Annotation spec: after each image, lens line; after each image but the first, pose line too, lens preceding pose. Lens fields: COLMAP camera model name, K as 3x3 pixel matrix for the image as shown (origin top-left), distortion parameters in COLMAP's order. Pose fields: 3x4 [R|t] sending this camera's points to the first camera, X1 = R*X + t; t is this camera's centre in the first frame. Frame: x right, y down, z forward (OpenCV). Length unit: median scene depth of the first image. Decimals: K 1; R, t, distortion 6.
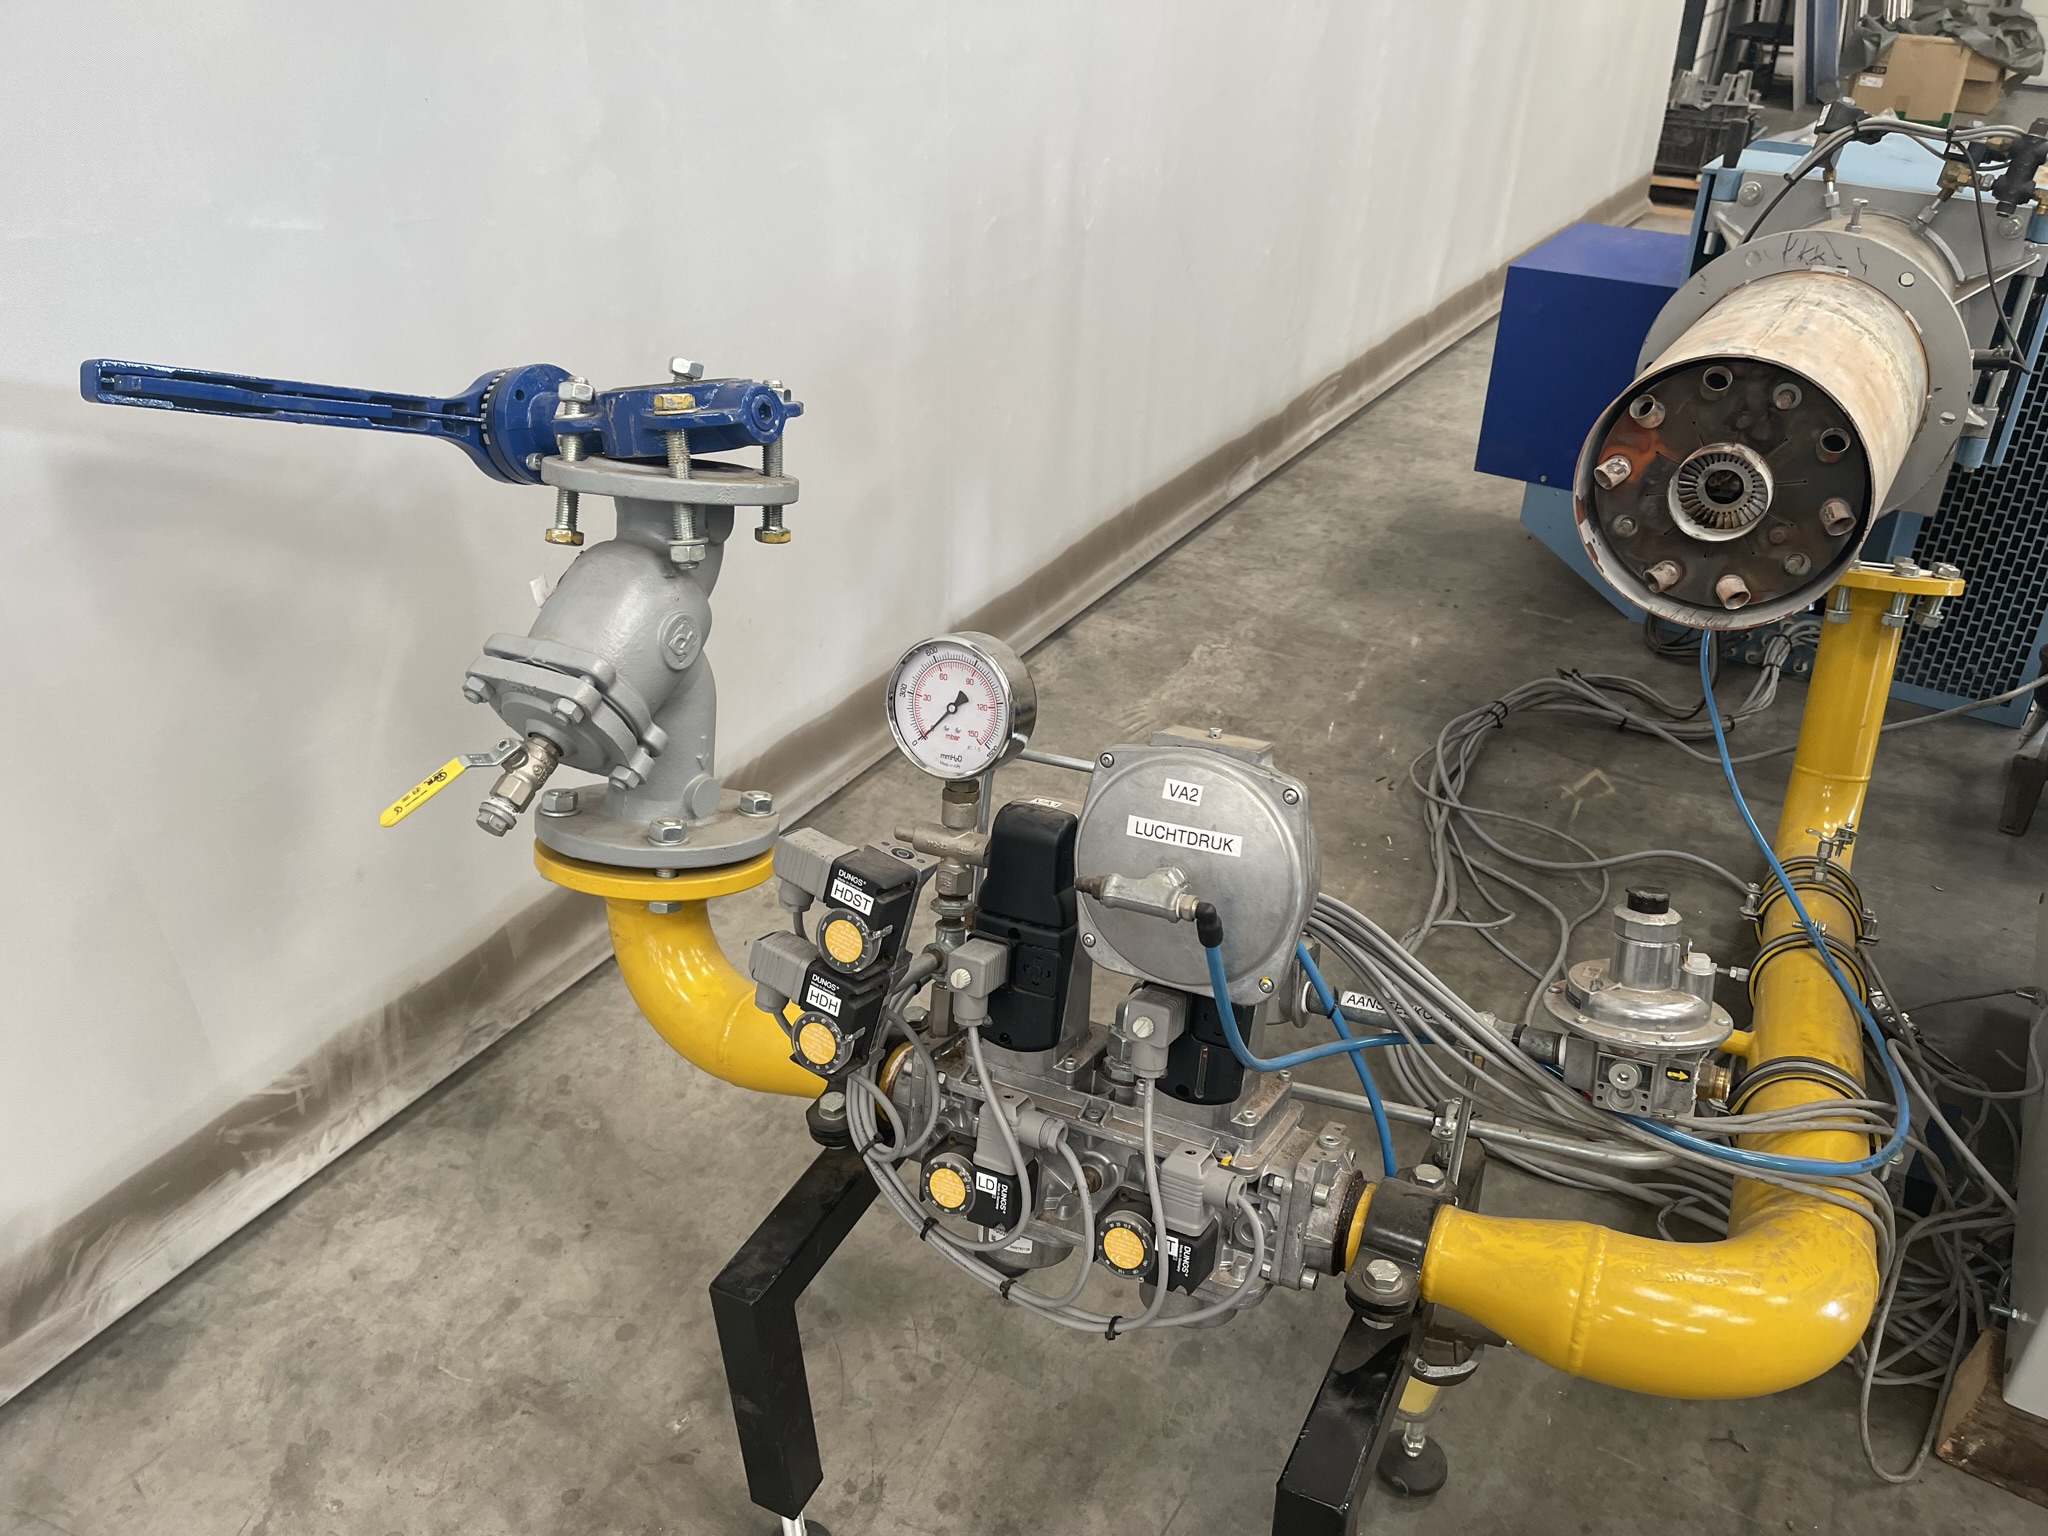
lens RADIAL K [[1577.4, 0, 1024.5], [0, 1577.4, 770.5], [0, 0, 1]] dist [0.072774, -0.106859]
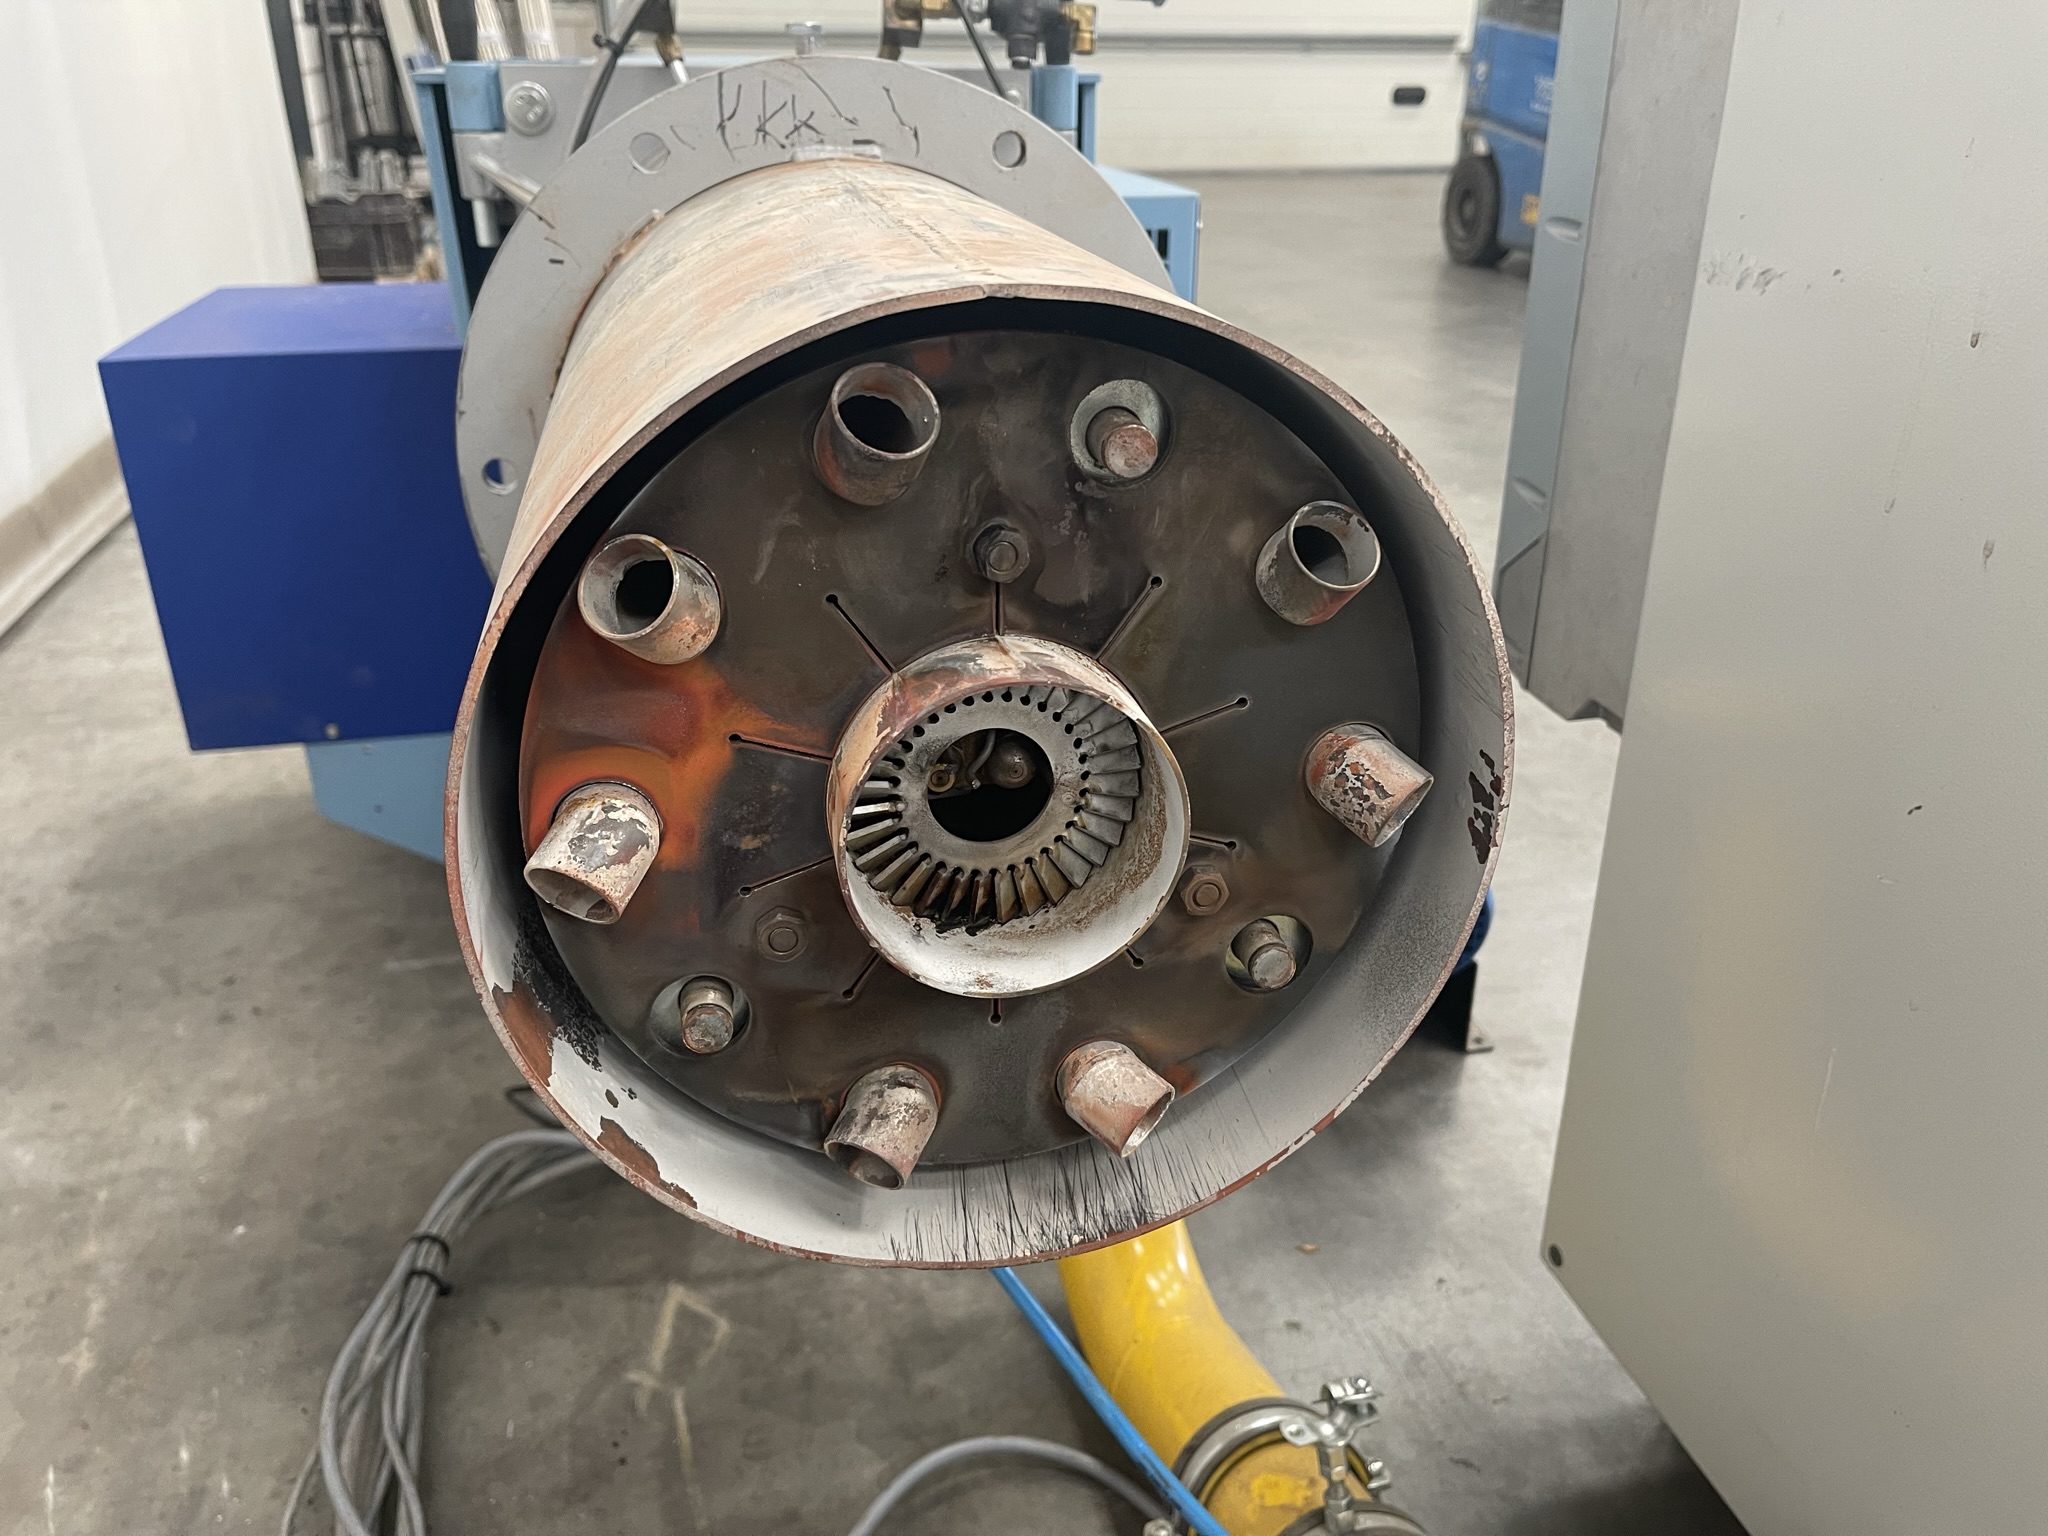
lens RADIAL K [[1544.9, 0, 1059.0], [0, 1544.9, 735.6], [0, 0, 1]] dist [0.097195, -0.145317]
pose [[0.701811, -0.301108, 0.645597, 0.197124], [0.368575, 0.929025, 0.032631, -0.136676], [-0.609602, 0.215050, 0.762980, 0.562246]]
